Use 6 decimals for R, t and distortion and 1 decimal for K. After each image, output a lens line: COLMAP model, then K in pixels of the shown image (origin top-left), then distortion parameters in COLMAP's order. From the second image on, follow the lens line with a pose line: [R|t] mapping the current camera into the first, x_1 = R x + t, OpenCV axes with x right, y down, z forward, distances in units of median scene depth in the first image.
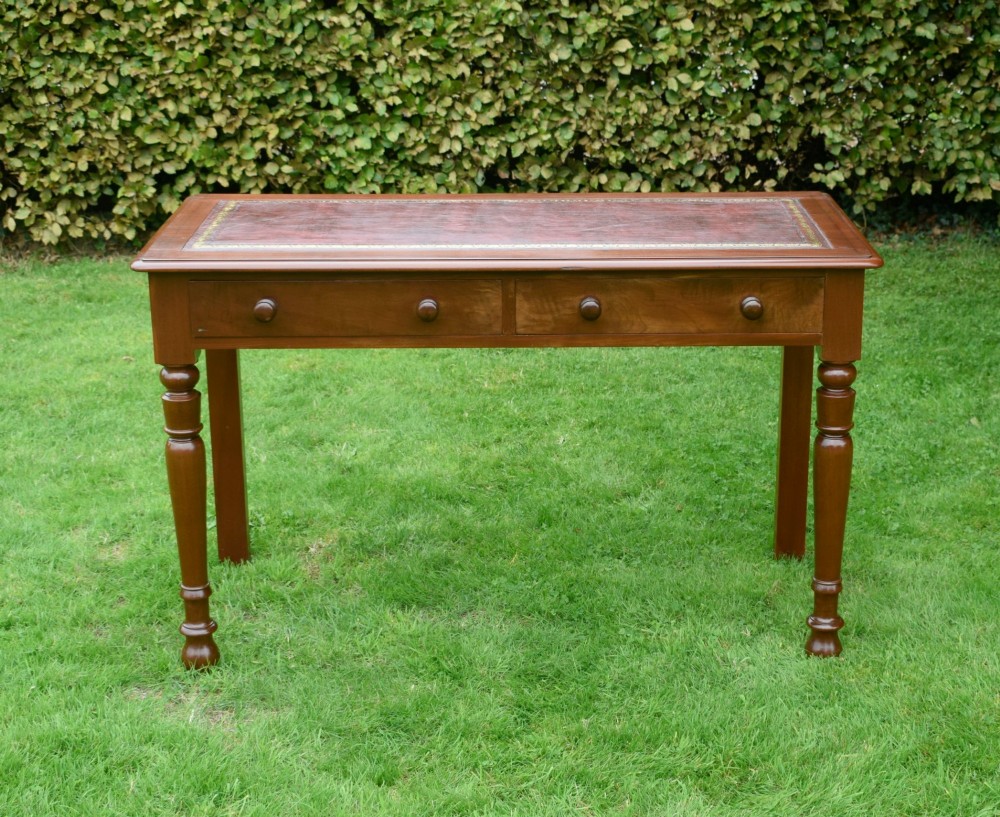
lens RADIAL K [[1770.7, 0, 565.4], [0, 1770.7, 436.0], [0, 0, 1]] dist [0.002505, -0.072049]
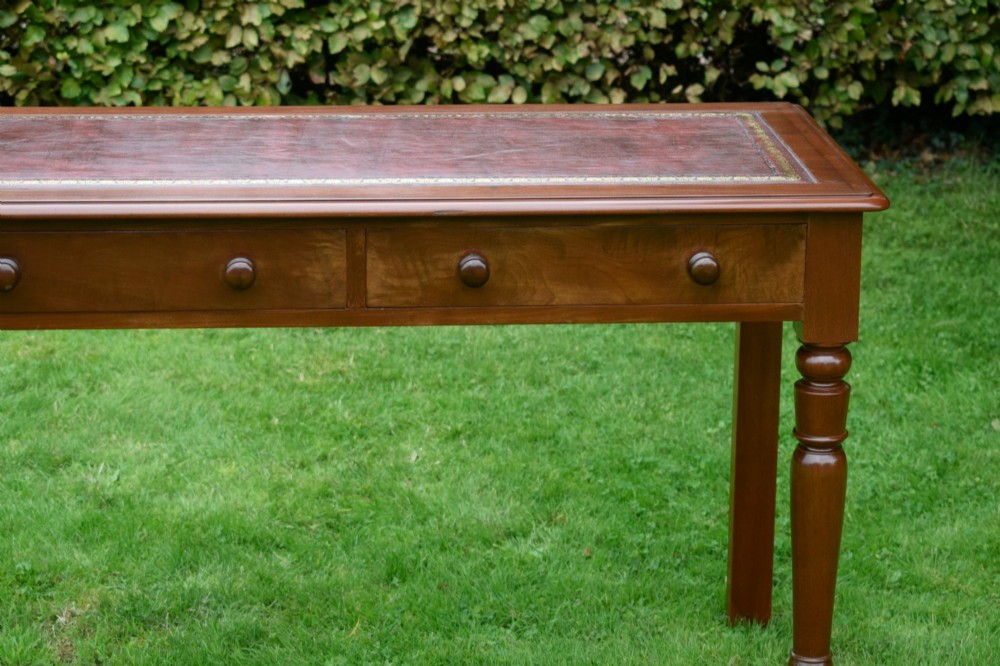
lens RADIAL K [[2511.4, 0, 500.0], [0, 2511.4, 333.0], [0, 0, 1]] dist [-0.005870, 0.059328]
pose [[0.998801, -0.005804, 0.048616, -0.011925], [0.007978, 0.998972, -0.044626, -0.001394], [-0.048307, 0.044961, 0.997820, 0.005941]]
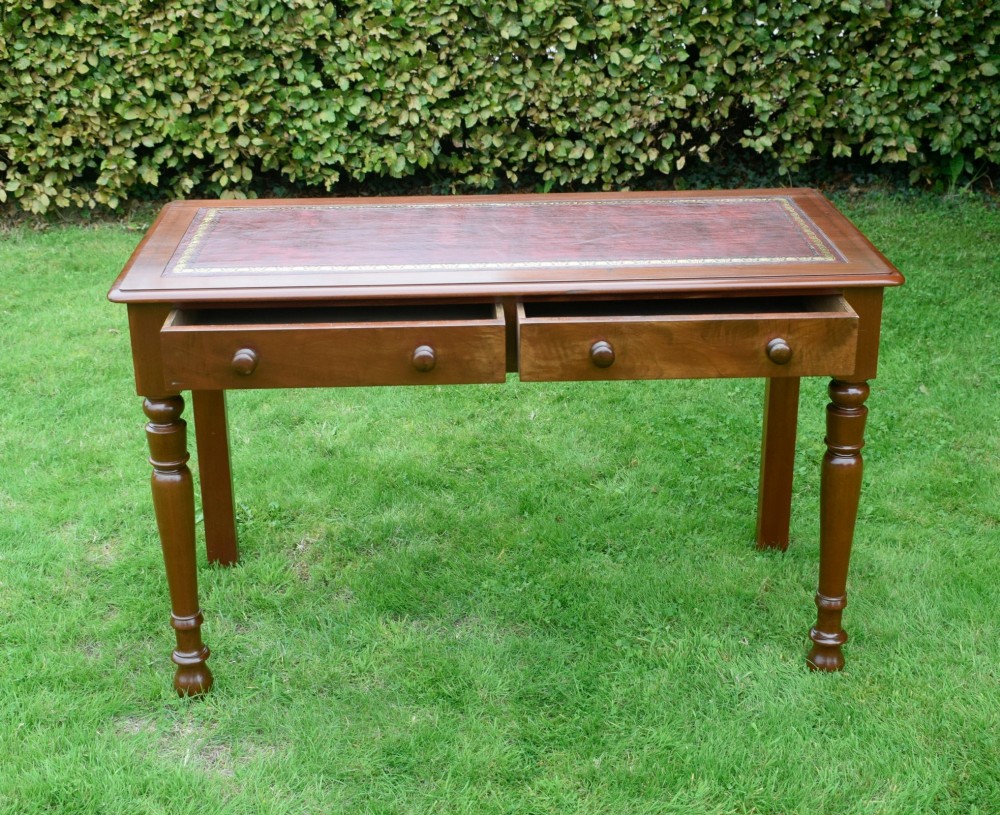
lens RADIAL K [[1445.6, 0, 500.0], [0, 1445.6, 407.5], [0, 0, 1]] dist [0.002605, -0.059398]
pose [[0.999799, -0.014714, 0.013630, -0.024260], [0.013914, 0.998277, 0.057008, -0.037675], [-0.014446, -0.056807, 0.998281, 0.111583]]
